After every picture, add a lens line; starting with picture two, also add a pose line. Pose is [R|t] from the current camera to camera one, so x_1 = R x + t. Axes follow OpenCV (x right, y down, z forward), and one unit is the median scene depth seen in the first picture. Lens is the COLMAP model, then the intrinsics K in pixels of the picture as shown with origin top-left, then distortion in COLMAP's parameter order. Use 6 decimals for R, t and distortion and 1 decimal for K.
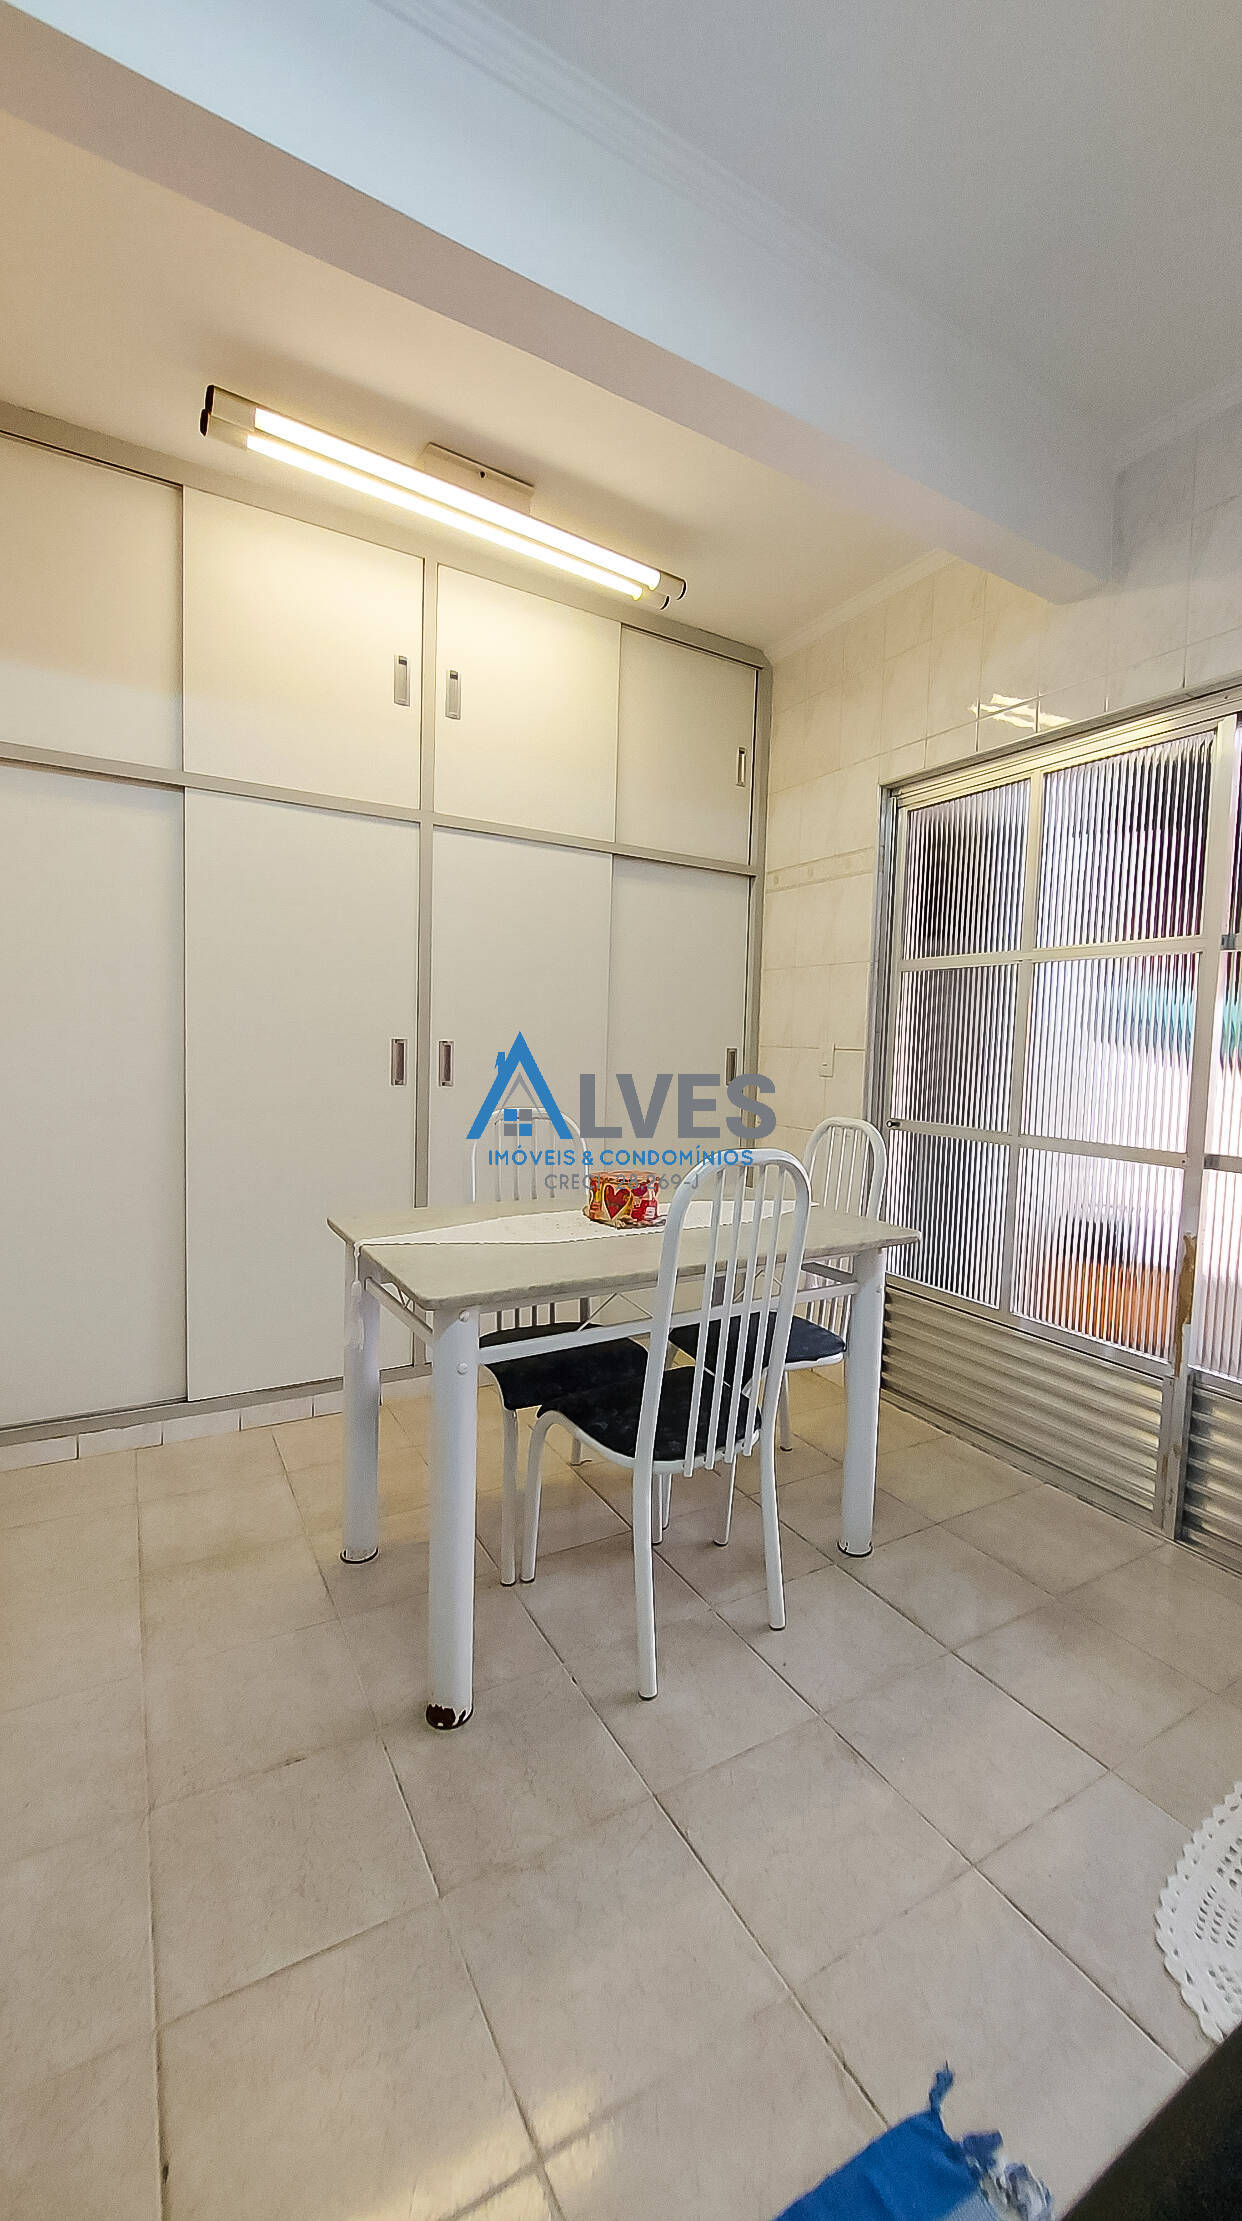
lens RADIAL K [[900.8, 0, 638.2], [0, 900.8, 1101.3], [0, 0, 1]] dist [-0.003232, 0.000513]
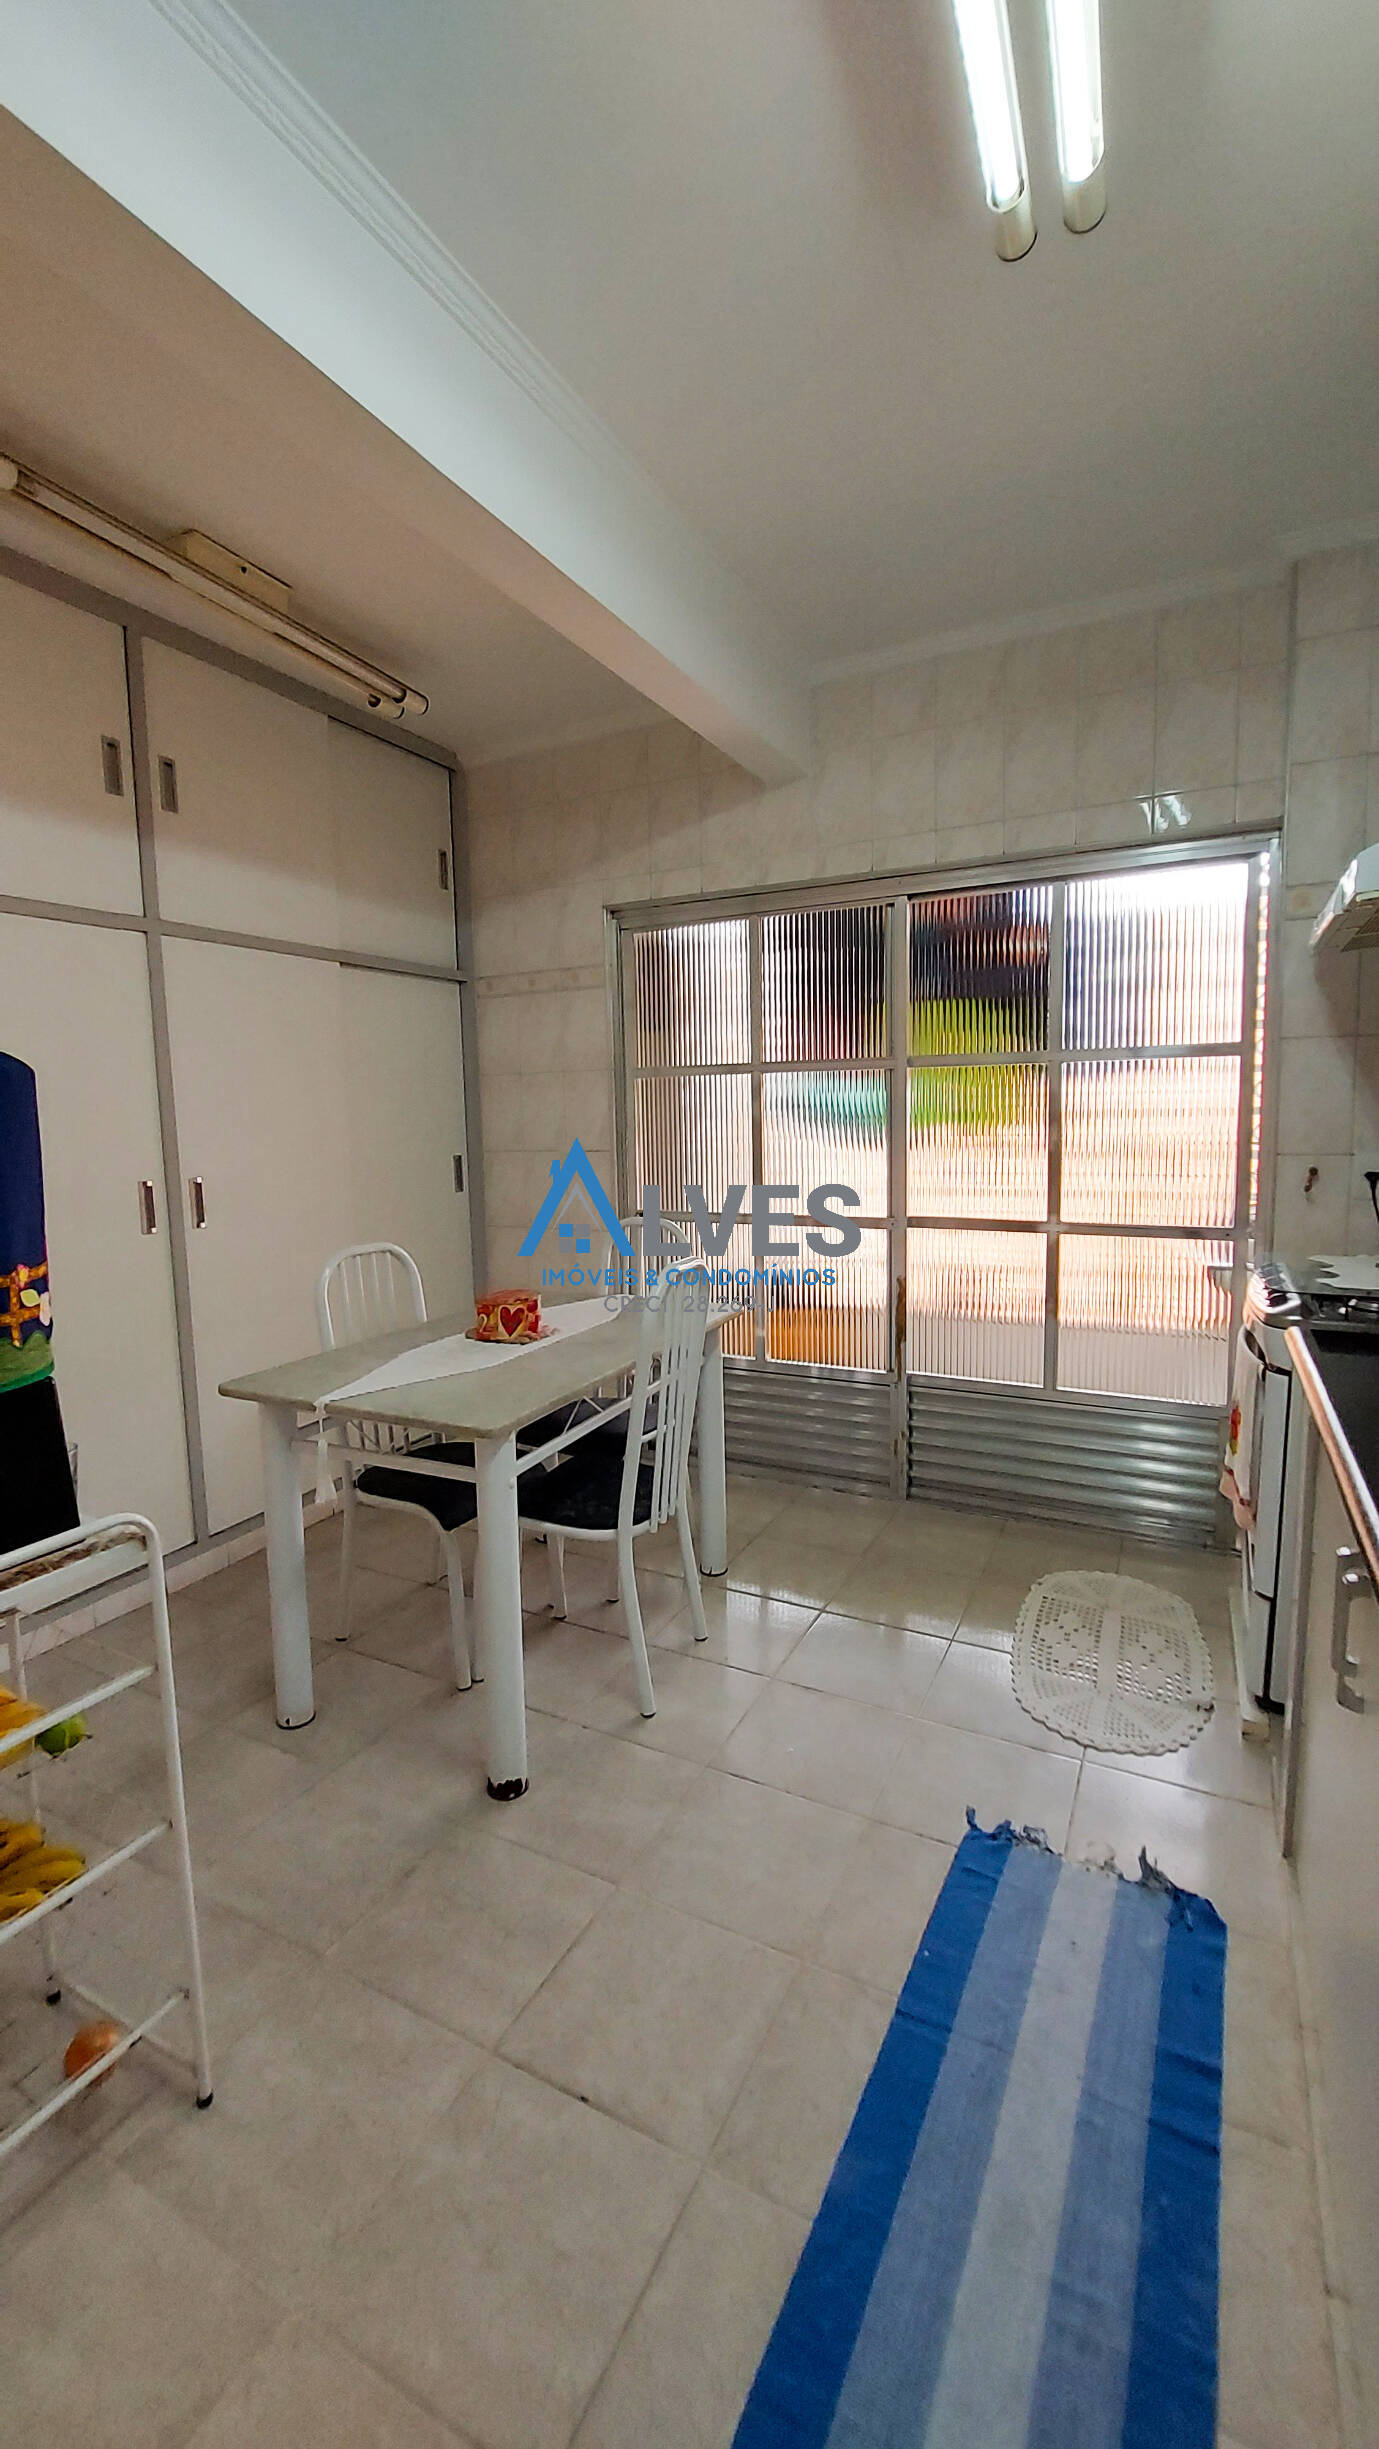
lens RADIAL K [[993.3, 0, 670.4], [0, 993.3, 1223.6], [0, 0, 1]] dist [-0.003232, 0.000513]
pose [[0.862529, -0.115426, 0.492667, -0.421794], [0.091157, 0.993151, 0.073092, -0.072371], [-0.497729, -0.018134, 0.867143, -0.128210]]
